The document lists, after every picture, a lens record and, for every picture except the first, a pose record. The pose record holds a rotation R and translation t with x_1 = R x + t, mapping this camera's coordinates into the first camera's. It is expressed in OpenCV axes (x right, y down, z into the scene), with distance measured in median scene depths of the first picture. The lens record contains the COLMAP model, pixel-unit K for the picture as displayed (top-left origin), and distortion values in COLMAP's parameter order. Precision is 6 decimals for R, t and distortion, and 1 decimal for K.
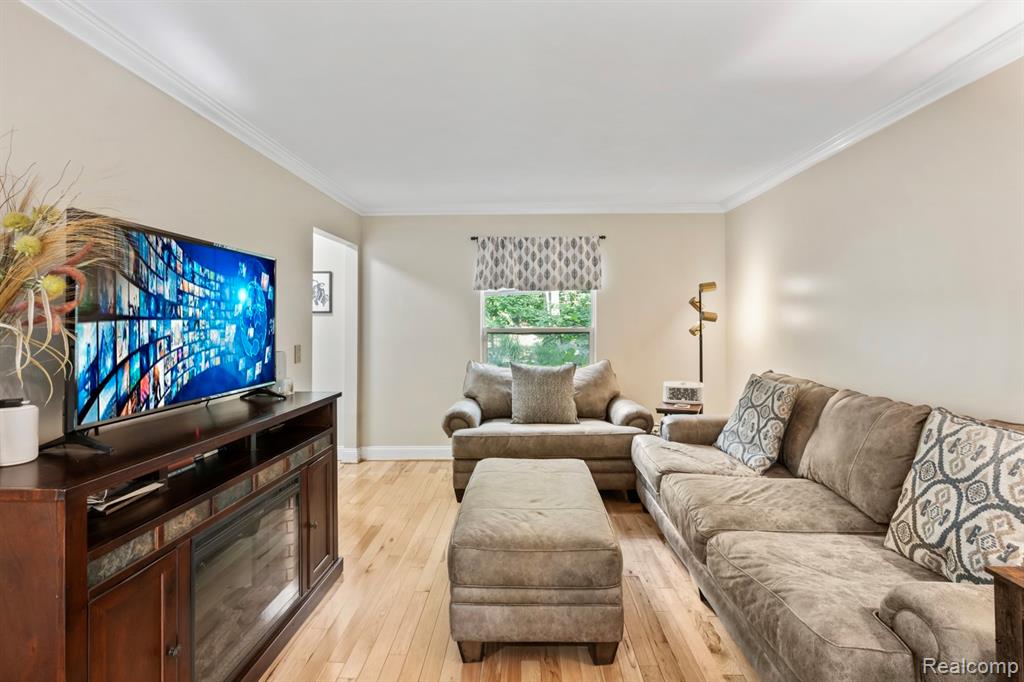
lens RADIAL K [[501.2, 0, 508.8], [0, 501.2, 303.9], [0, 0, 1]] dist [-0.005394, 0.001458]
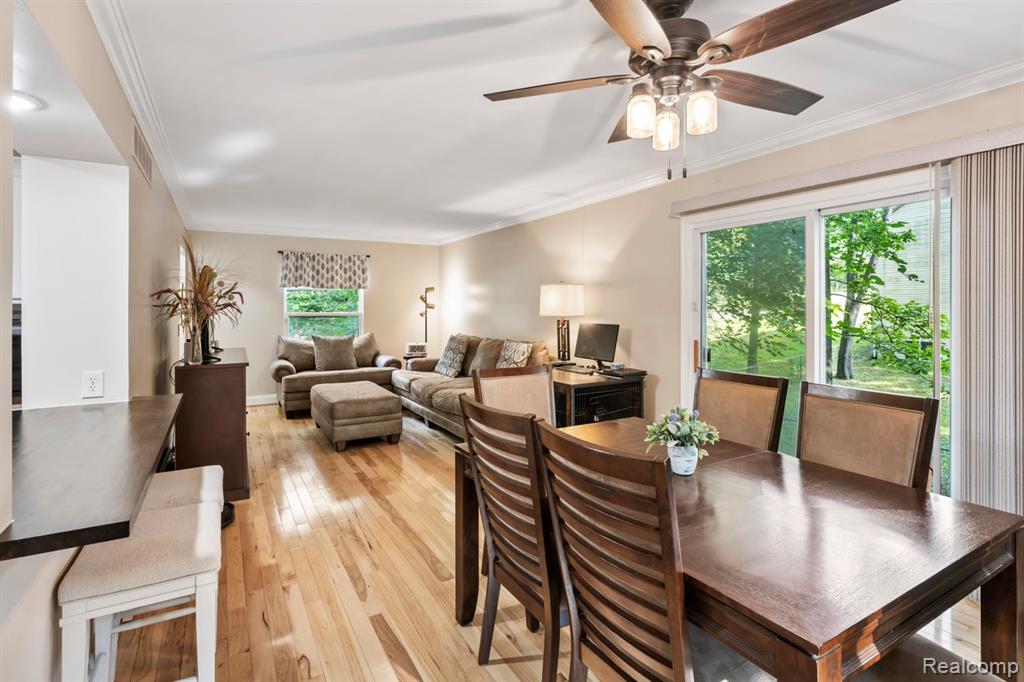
lens RADIAL K [[501.2, 0, 508.8], [0, 501.2, 303.9], [0, 0, 1]] dist [-0.005394, 0.001458]
pose [[0.850387, 0.003366, 0.526146, -0.473647], [-0.018363, 0.999560, 0.023284, -0.045453], [-0.525837, -0.029462, 0.850075, -1.042642]]
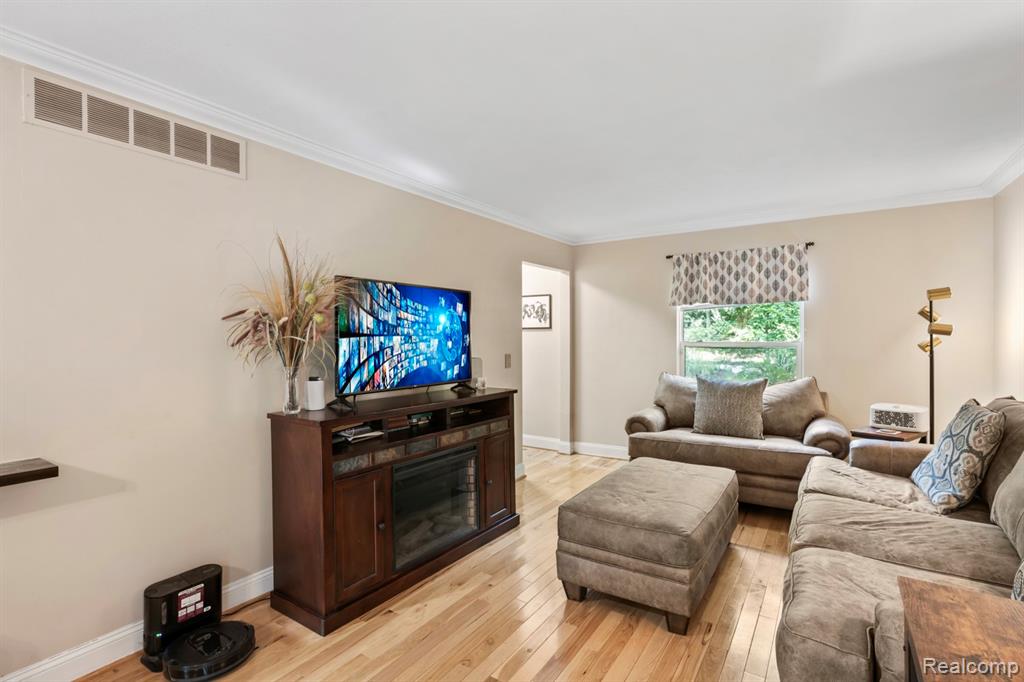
lens RADIAL K [[491.5, 0, 515.1], [0, 491.5, 336.8], [0, 0, 1]] dist [0.002273, 0.001028]
pose [[0.856627, -0.000784, -0.515935, 0.327860], [0.021238, 0.999205, 0.033744, -0.007932], [0.515498, -0.039863, 0.855963, -0.102644]]
